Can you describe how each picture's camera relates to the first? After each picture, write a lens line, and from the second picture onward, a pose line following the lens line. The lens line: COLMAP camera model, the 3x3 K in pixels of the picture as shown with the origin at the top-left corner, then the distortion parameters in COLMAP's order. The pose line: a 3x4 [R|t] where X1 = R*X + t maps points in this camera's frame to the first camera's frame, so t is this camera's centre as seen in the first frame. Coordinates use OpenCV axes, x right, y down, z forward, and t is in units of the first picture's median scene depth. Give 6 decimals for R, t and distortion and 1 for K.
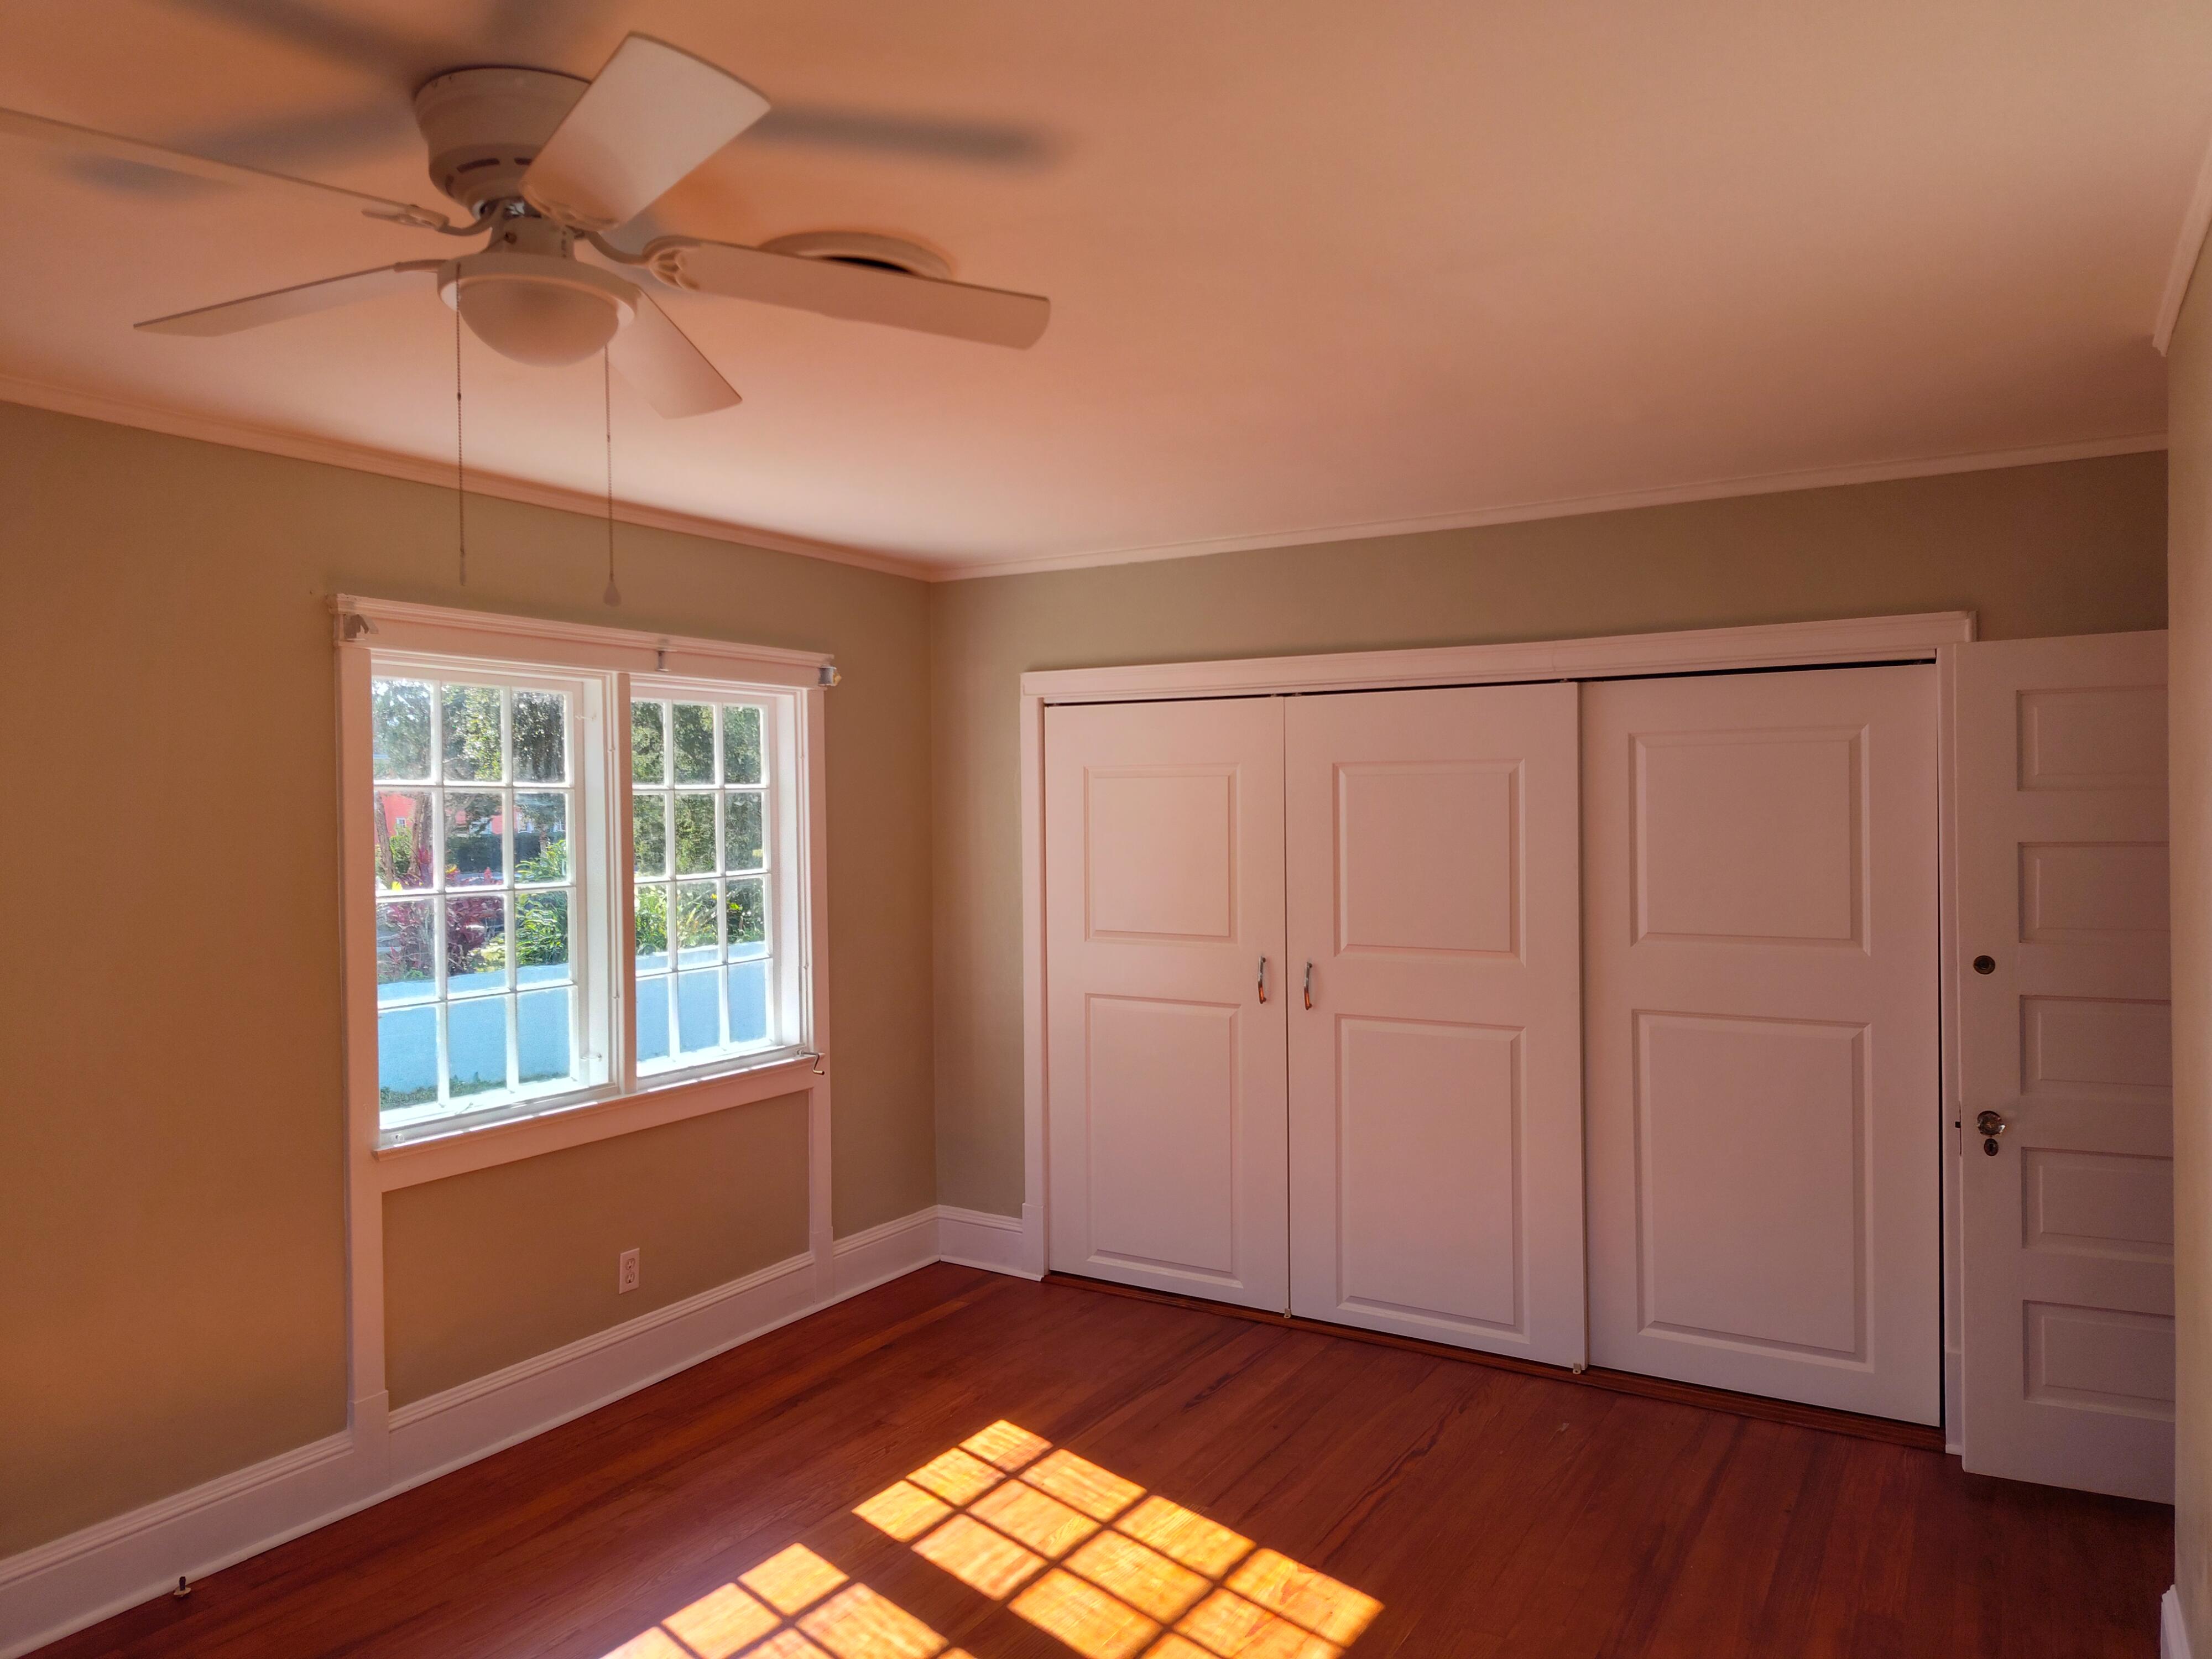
lens RADIAL K [[1488.2, 0, 1114.0], [0, 1488.2, 826.9], [0, 0, 1]] dist [0.055654, -0.065545]
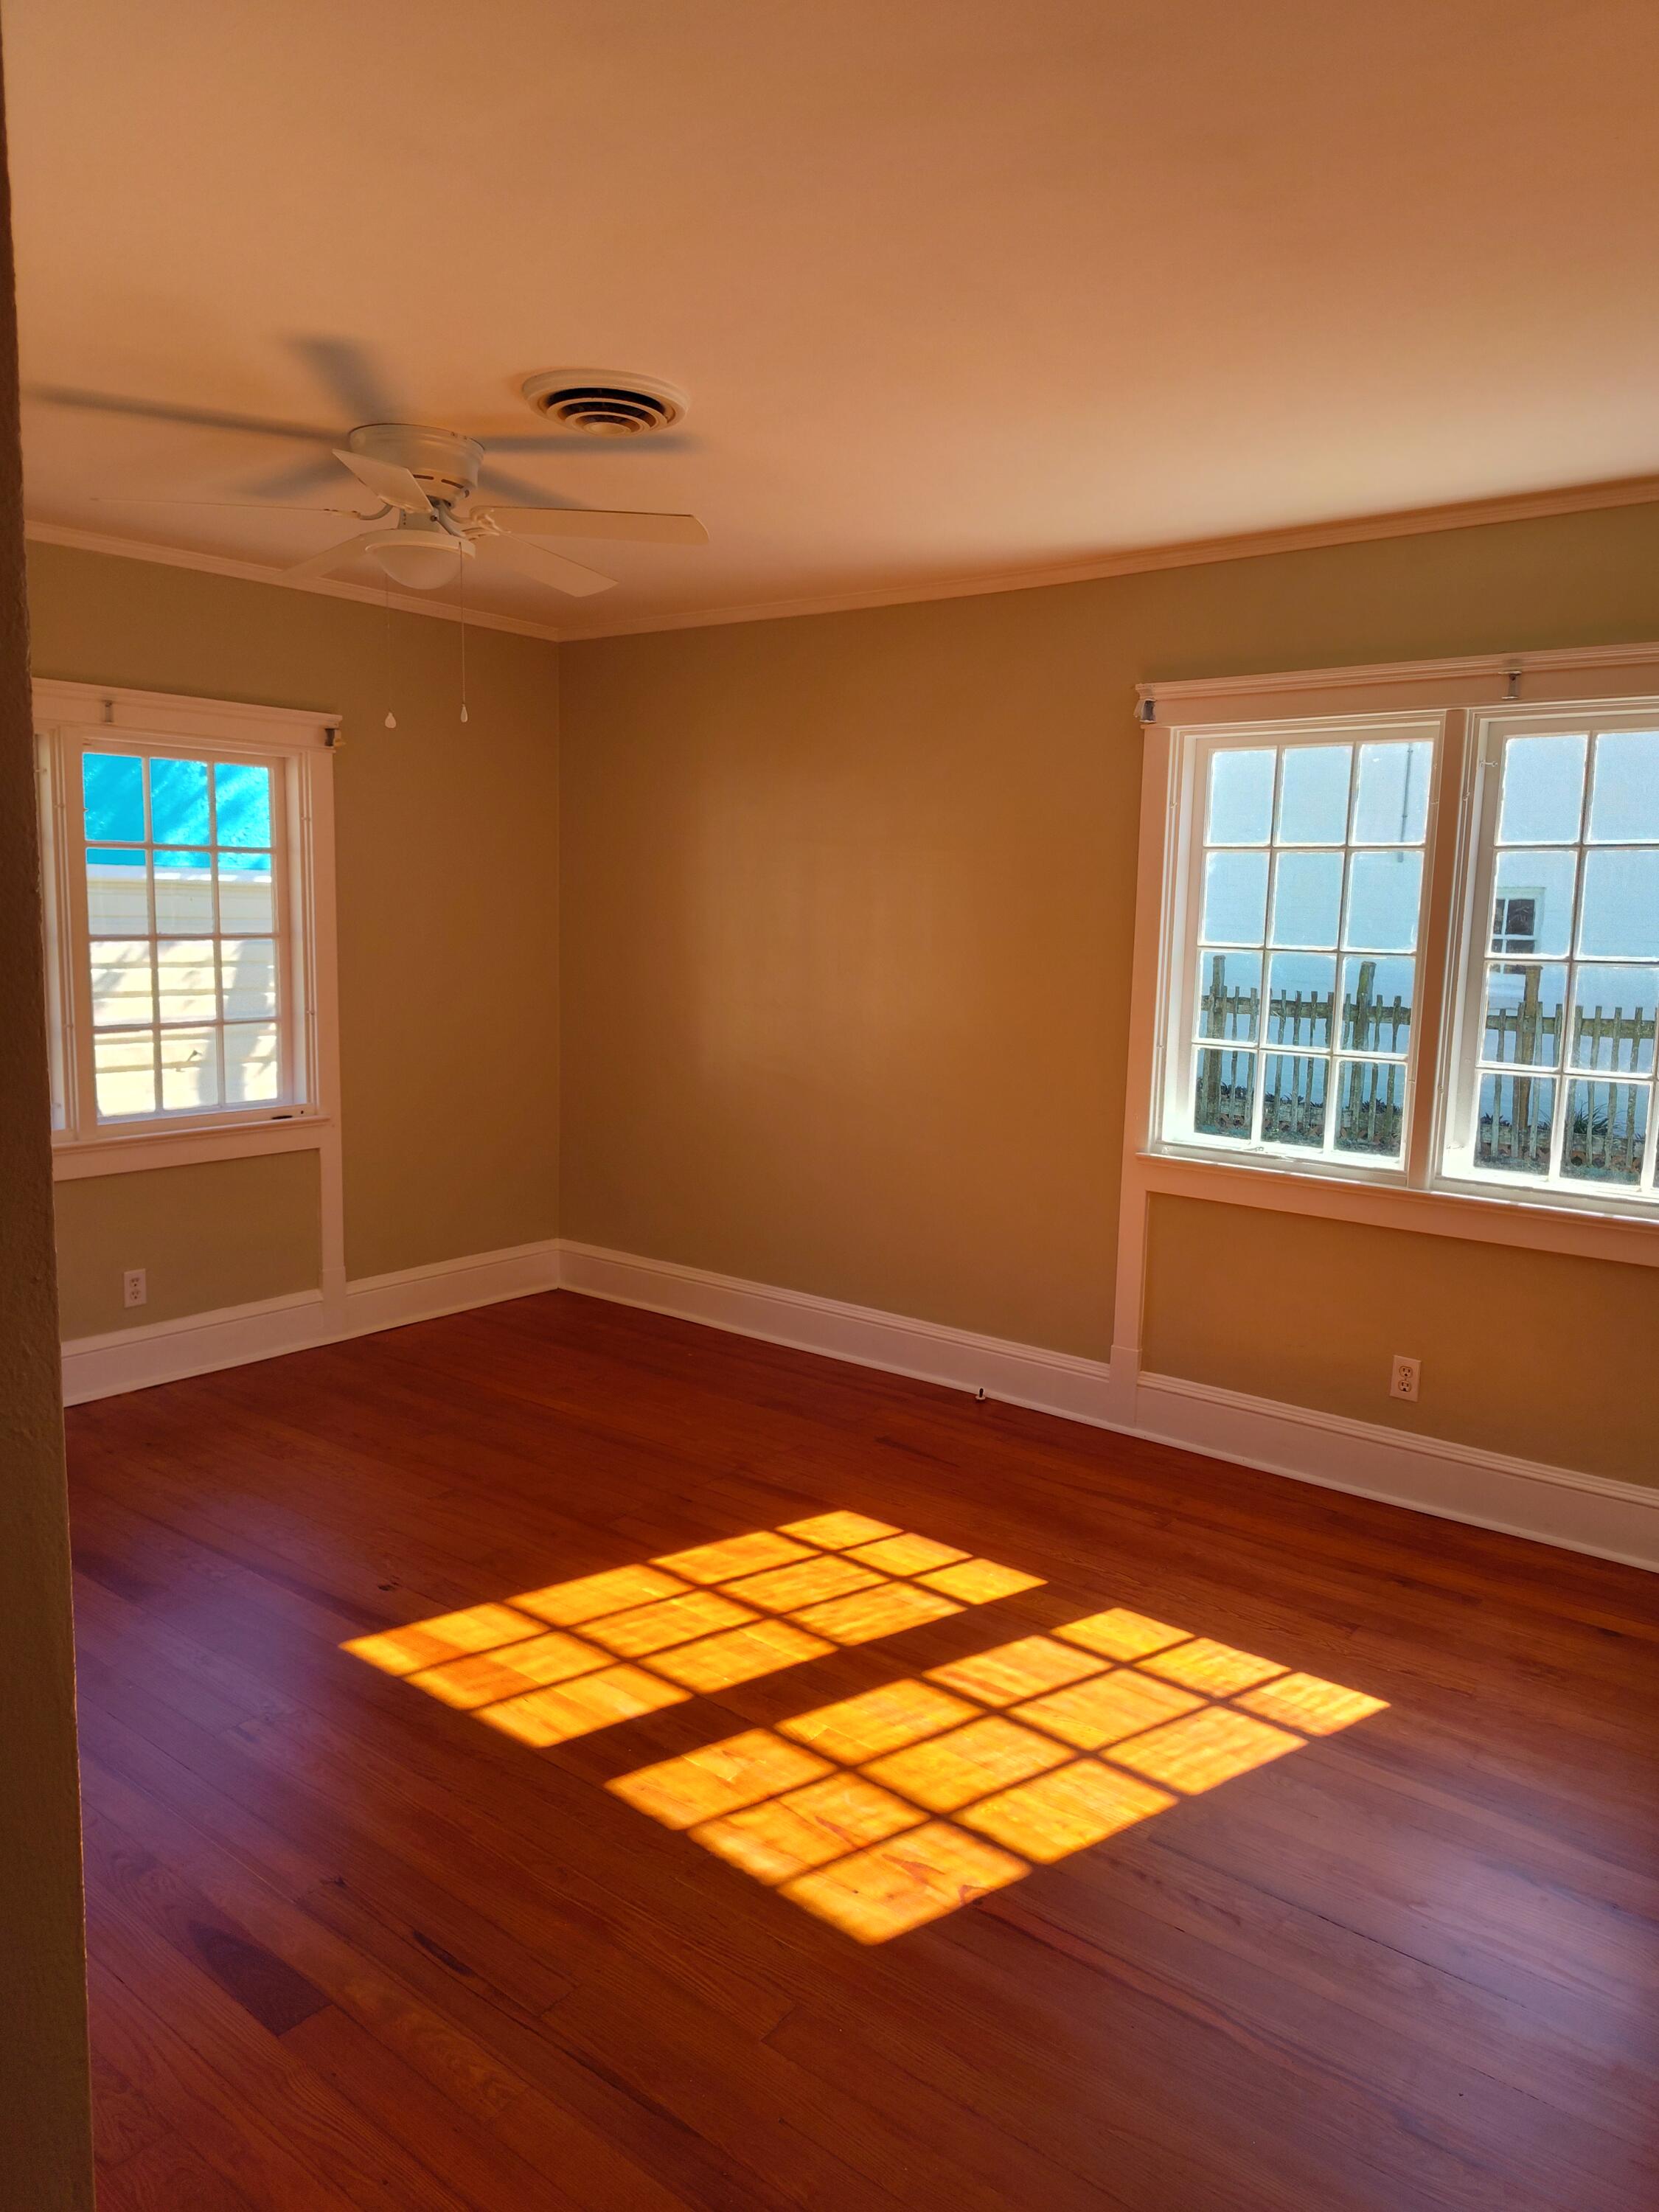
lens RADIAL K [[1488.2, 0, 821.1], [0, 1488.2, 1111.1], [0, 0, 1]] dist [0.055654, -0.065545]
pose [[-0.131806, 0.145490, -0.980541, 0.737420], [-0.034006, 0.987925, 0.151157, 0.008969], [0.990692, 0.053268, -0.125267, 0.923212]]
